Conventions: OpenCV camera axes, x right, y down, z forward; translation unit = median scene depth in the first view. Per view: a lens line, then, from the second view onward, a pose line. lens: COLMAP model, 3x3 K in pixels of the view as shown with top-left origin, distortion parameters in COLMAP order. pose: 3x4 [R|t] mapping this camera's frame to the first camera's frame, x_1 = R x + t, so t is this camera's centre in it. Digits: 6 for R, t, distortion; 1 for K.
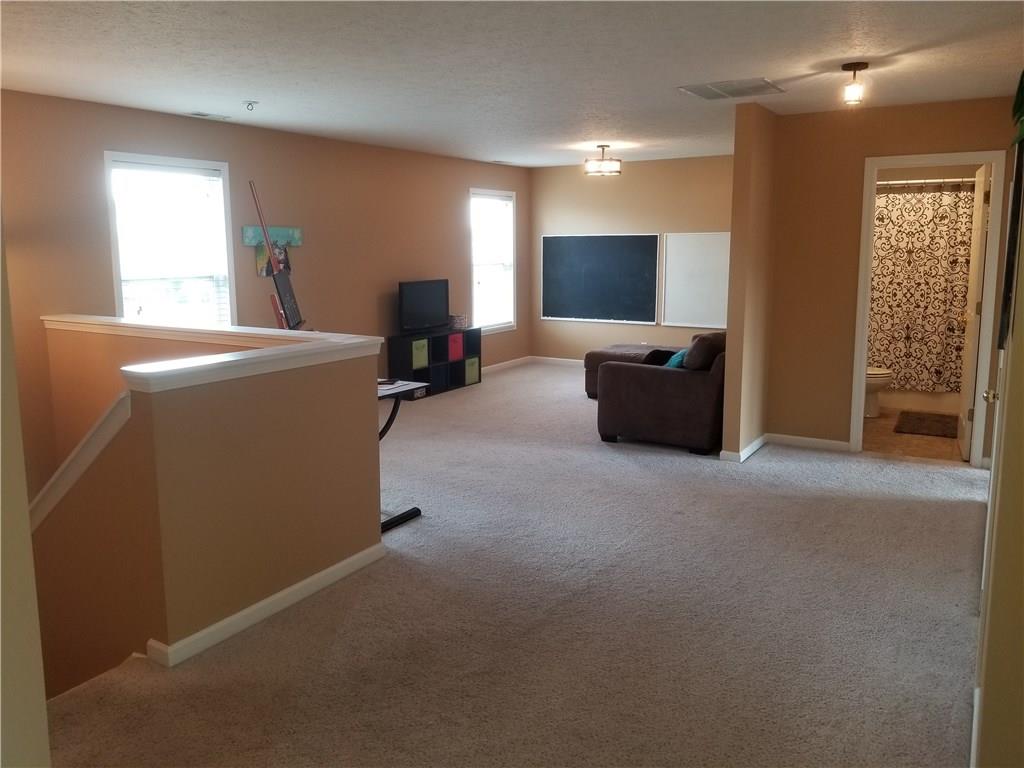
lens RADIAL K [[799.9, 0, 507.9], [0, 799.9, 380.2], [0, 0, 1]] dist [0.045308, -0.049429]
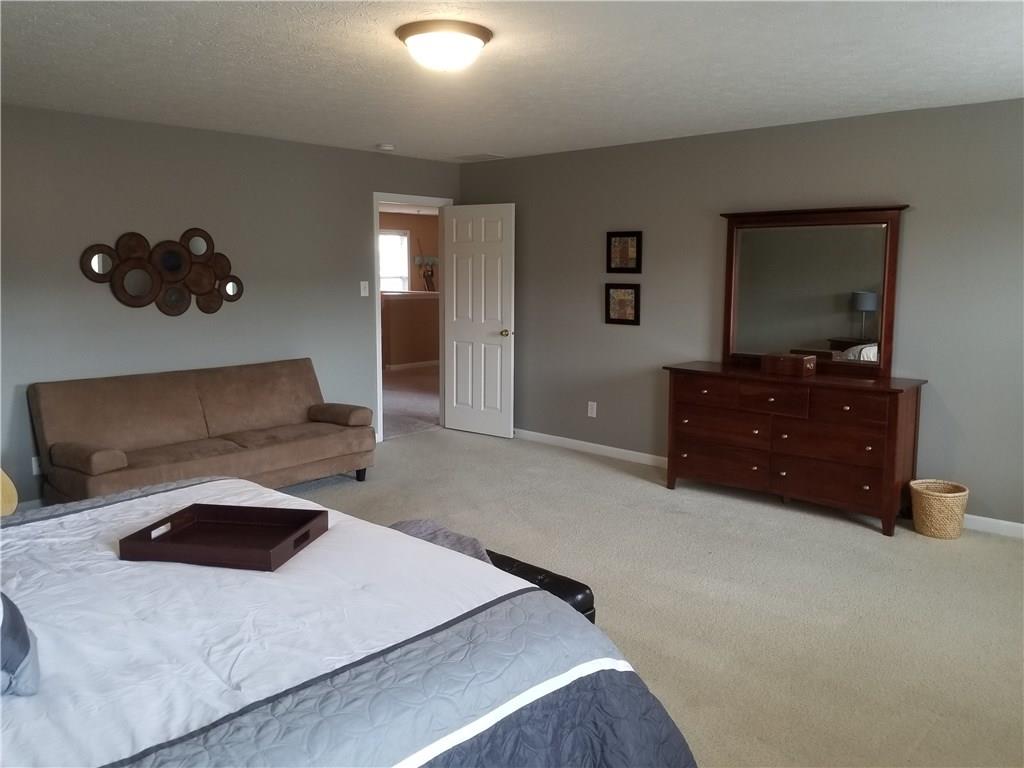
lens RADIAL K [[799.9, 0, 511.0], [0, 799.9, 382.8], [0, 0, 1]] dist [0.045308, -0.049429]
pose [[0.980276, 0.032760, -0.194899, 0.357201], [-0.038403, 0.998944, -0.025241, 0.193754], [0.193867, 0.032228, 0.980498, -1.056098]]
